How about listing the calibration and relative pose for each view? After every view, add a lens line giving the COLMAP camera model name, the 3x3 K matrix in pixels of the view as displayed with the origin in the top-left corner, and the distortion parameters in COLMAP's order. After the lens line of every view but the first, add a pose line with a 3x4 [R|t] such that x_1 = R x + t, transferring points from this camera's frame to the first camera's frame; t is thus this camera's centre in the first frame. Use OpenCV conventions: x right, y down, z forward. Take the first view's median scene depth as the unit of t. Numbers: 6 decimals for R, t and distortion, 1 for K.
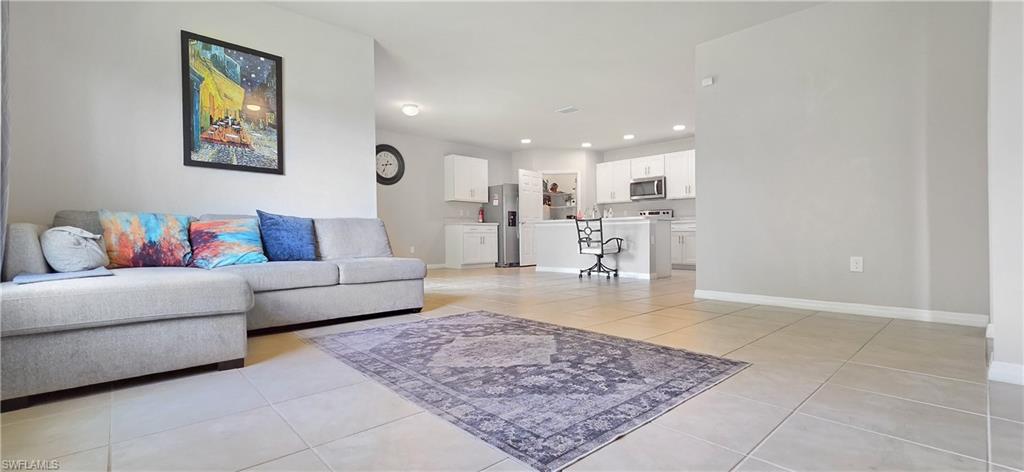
lens RADIAL K [[428.0, 0, 512.0], [0, 428.0, 236.0], [0, 0, 1]] dist [0.002516, 0.000007]
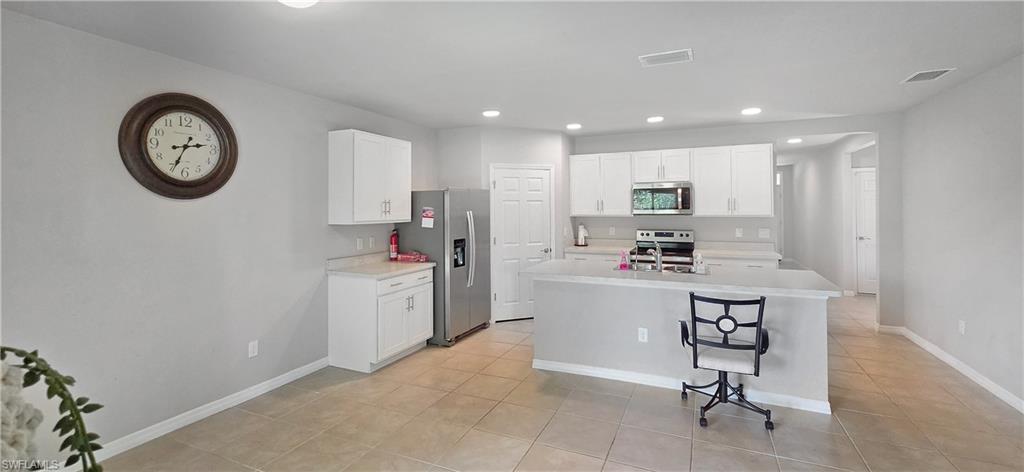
lens RADIAL K [[428.4, 0, 511.4], [0, 428.4, 204.6], [0, 0, 1]] dist [-0.001422, -0.000044]
pose [[0.927560, -0.000537, 0.373675, -0.370303], [0.005596, 0.999907, -0.012455, -0.245680], [-0.373633, 0.013644, 0.927476, 1.227197]]
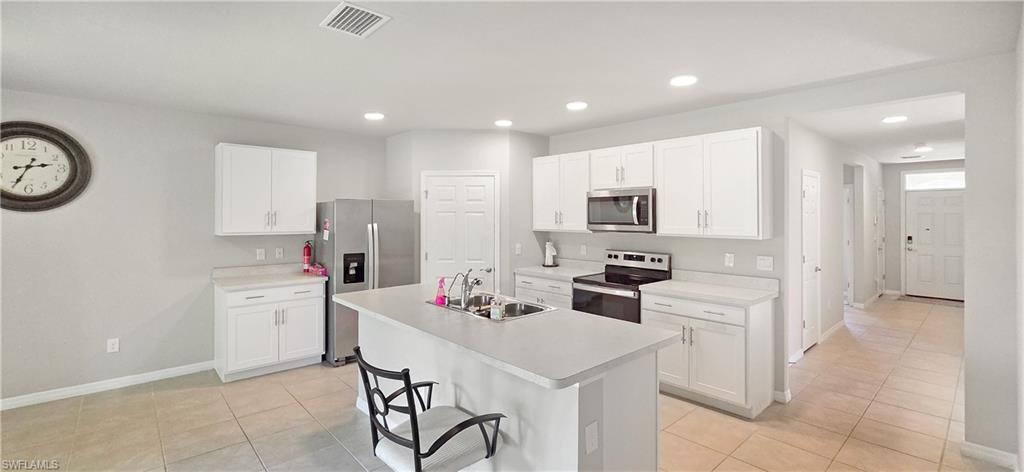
lens RADIAL K [[428.3, 0, 509.2], [0, 428.3, 216.0], [0, 0, 1]] dist [-0.001278, 0.000038]
pose [[0.999824, 0.005067, -0.018038, 0.507702], [-0.005149, 0.999977, -0.004495, -0.262751], [0.018015, 0.004587, 0.999827, 1.288621]]
